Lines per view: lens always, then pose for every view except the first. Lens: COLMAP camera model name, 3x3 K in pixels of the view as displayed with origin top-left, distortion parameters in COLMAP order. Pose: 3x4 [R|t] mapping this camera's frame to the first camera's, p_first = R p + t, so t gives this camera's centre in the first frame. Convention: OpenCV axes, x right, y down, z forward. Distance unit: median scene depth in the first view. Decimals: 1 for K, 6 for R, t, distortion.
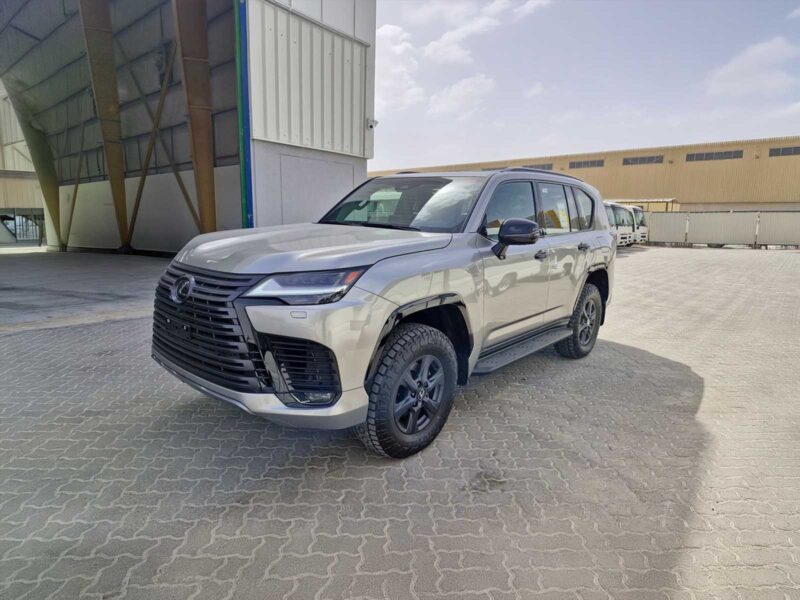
lens RADIAL K [[445.9, 0, 399.5], [0, 445.9, 288.3], [0, 0, 1]] dist [0.000422, -0.000106]
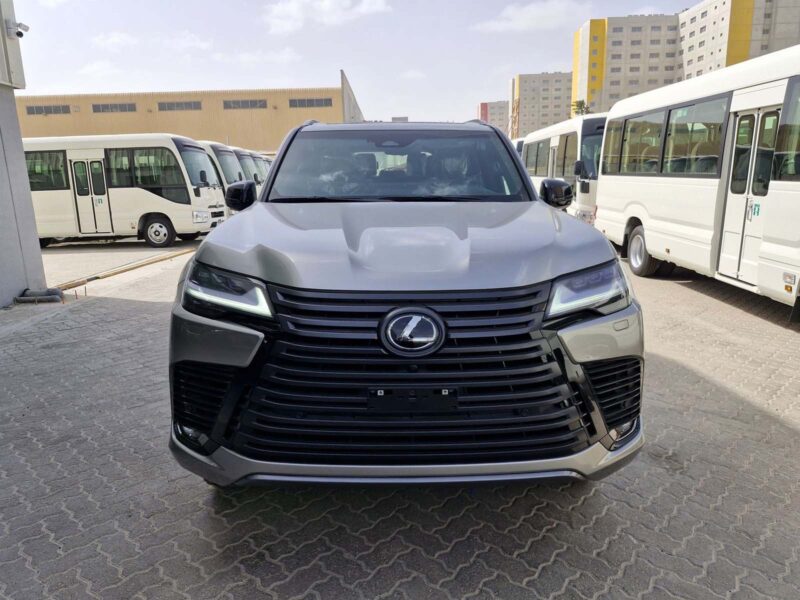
lens RADIAL K [[557.7, 0, 390.1], [0, 557.7, 300.1], [0, 0, 1]] dist [-0.002008, -0.003438]
pose [[0.746877, -0.181132, 0.639817, -1.030172], [0.139529, 0.983454, 0.115540, -0.133988], [-0.650159, 0.002979, 0.759792, 0.518082]]
